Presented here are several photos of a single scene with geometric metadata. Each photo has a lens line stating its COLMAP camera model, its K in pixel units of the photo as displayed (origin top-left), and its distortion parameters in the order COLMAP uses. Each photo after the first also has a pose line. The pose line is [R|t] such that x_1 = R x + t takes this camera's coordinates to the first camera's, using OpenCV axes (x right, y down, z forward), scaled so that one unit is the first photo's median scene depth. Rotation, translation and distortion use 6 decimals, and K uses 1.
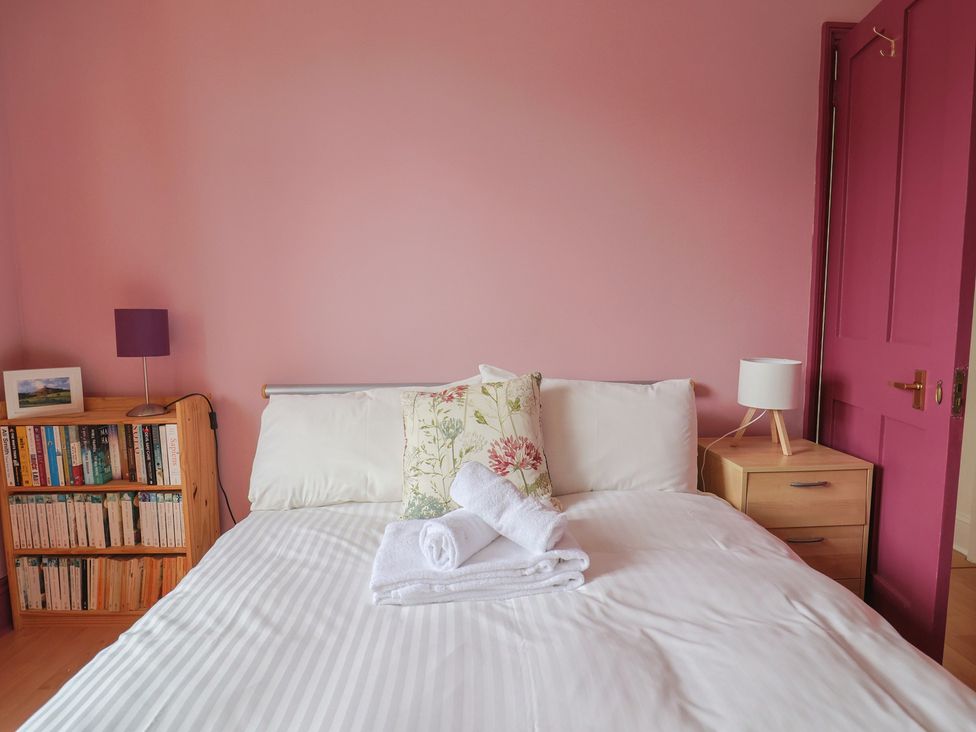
lens RADIAL K [[601.8, 0, 488.0], [0, 601.8, 366.0], [0, 0, 1]] dist [0.004377, -0.029250]
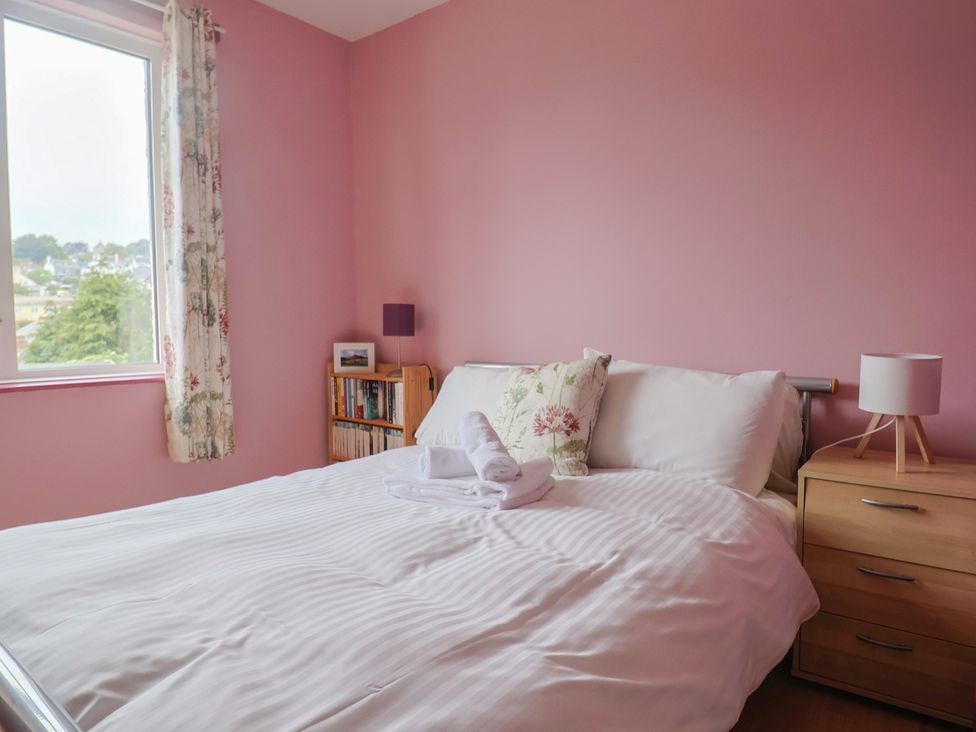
lens RADIAL K [[637.9, 0, 488.0], [0, 637.9, 366.0], [0, 0, 1]] dist [-0.004525, -0.001137]
pose [[0.745247, 0.050617, -0.664865, 0.645102], [-0.066991, 0.997753, 0.000870, 0.041530], [0.663415, 0.043892, 0.746963, -0.011598]]
